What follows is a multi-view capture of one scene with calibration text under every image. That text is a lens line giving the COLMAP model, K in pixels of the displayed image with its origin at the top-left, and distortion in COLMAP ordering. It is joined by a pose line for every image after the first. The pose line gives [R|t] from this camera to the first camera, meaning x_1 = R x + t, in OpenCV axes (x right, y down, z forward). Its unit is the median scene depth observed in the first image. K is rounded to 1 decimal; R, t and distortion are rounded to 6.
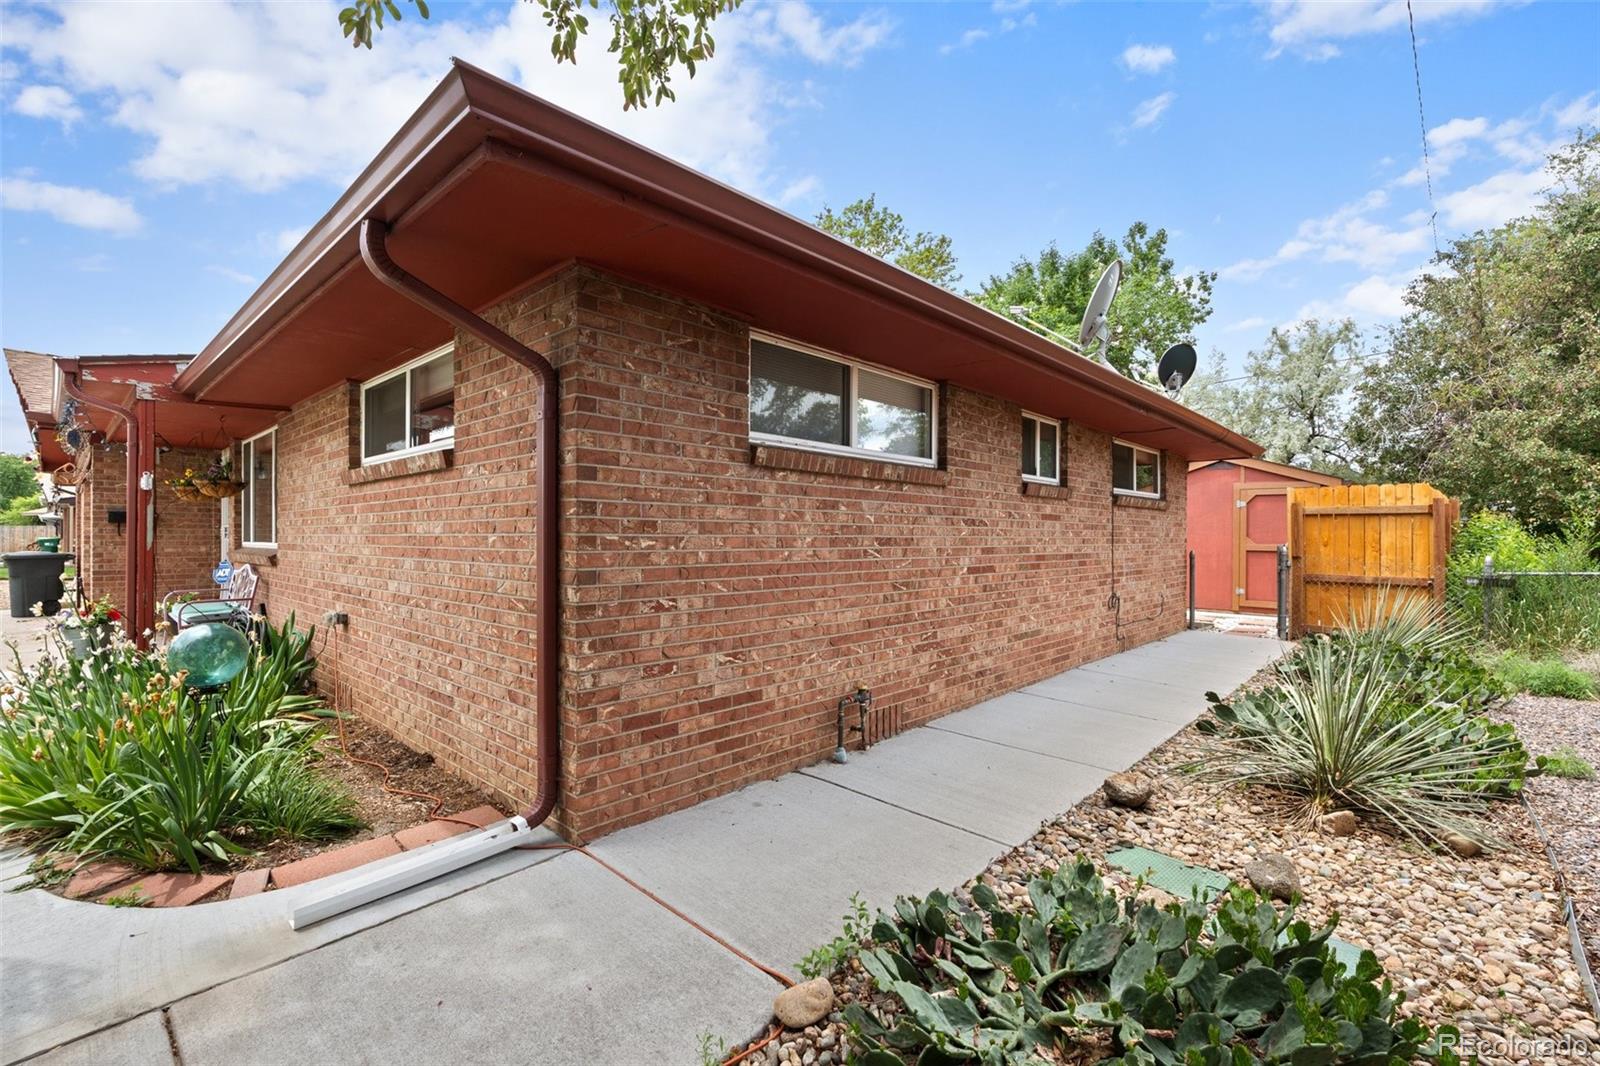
lens RADIAL K [[709.3, 0, 793.1], [0, 709.3, 525.4], [0, 0, 1]] dist [-0.004292, -0.000063]
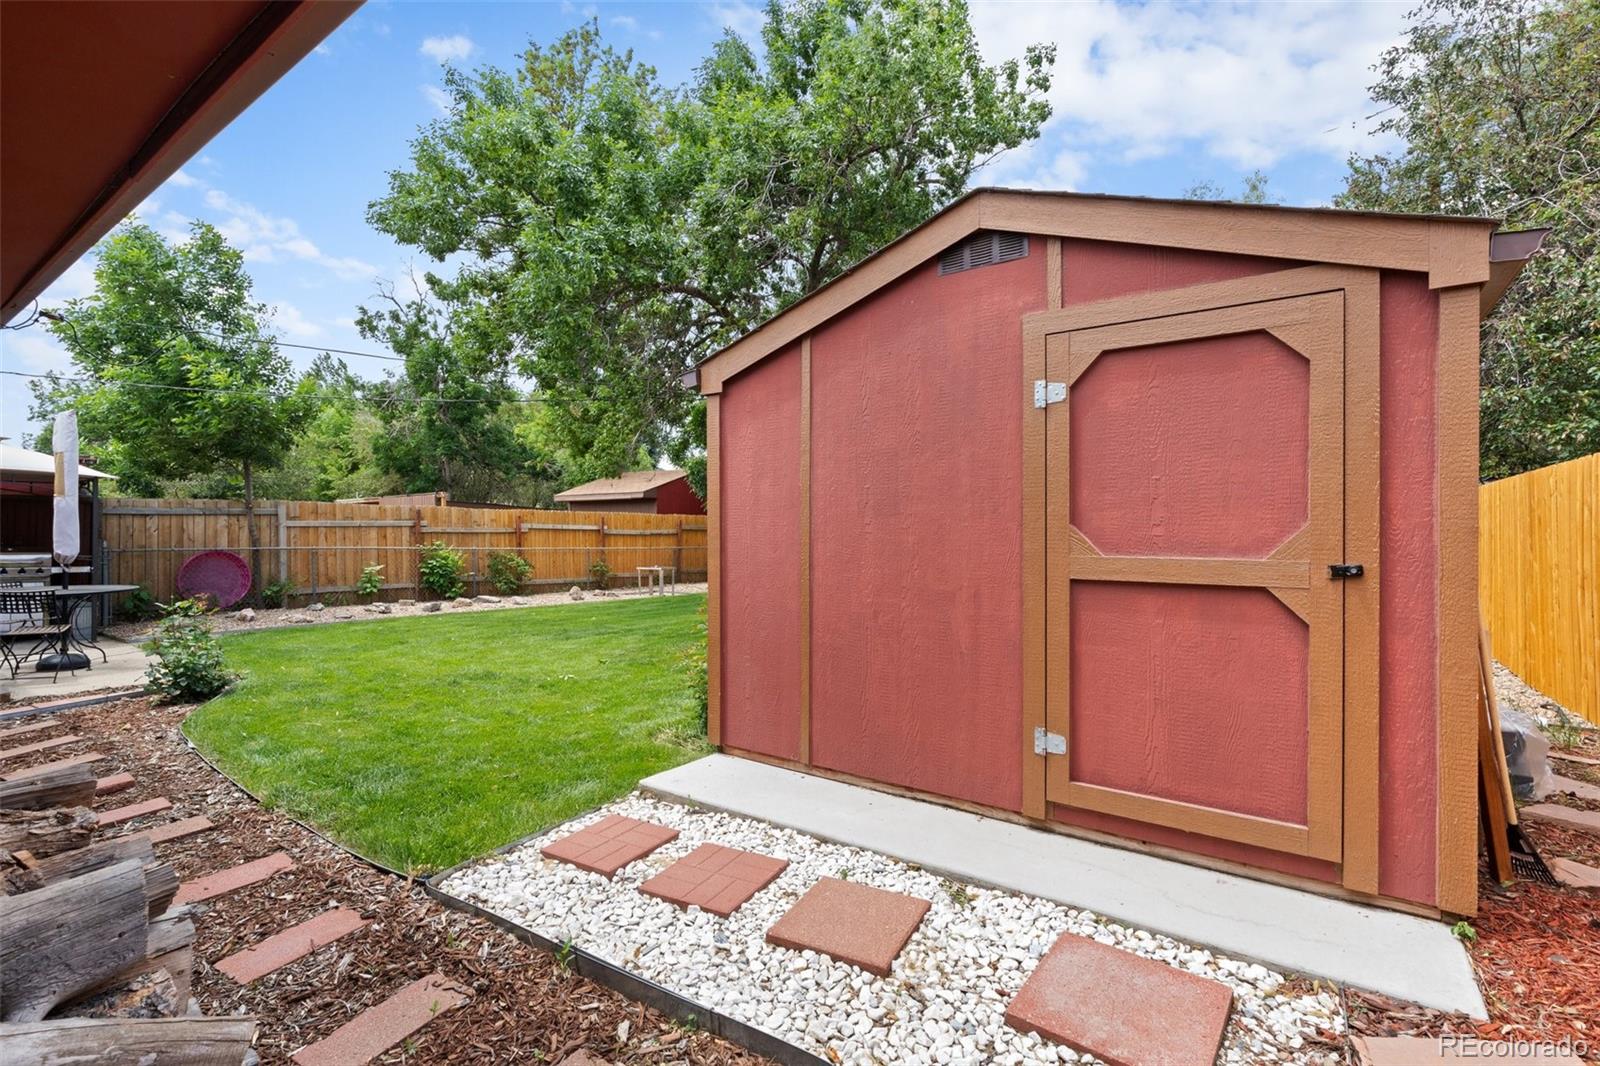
lens RADIAL K [[709.3, 0, 792.8], [0, 709.3, 532.7], [0, 0, 1]] dist [-0.004292, -0.000063]
pose [[0.992220, -0.005670, 0.124372, 0.509925], [0.005918, 0.999981, -0.001622, 0.018569], [-0.124360, 0.002346, 0.992234, 0.761745]]
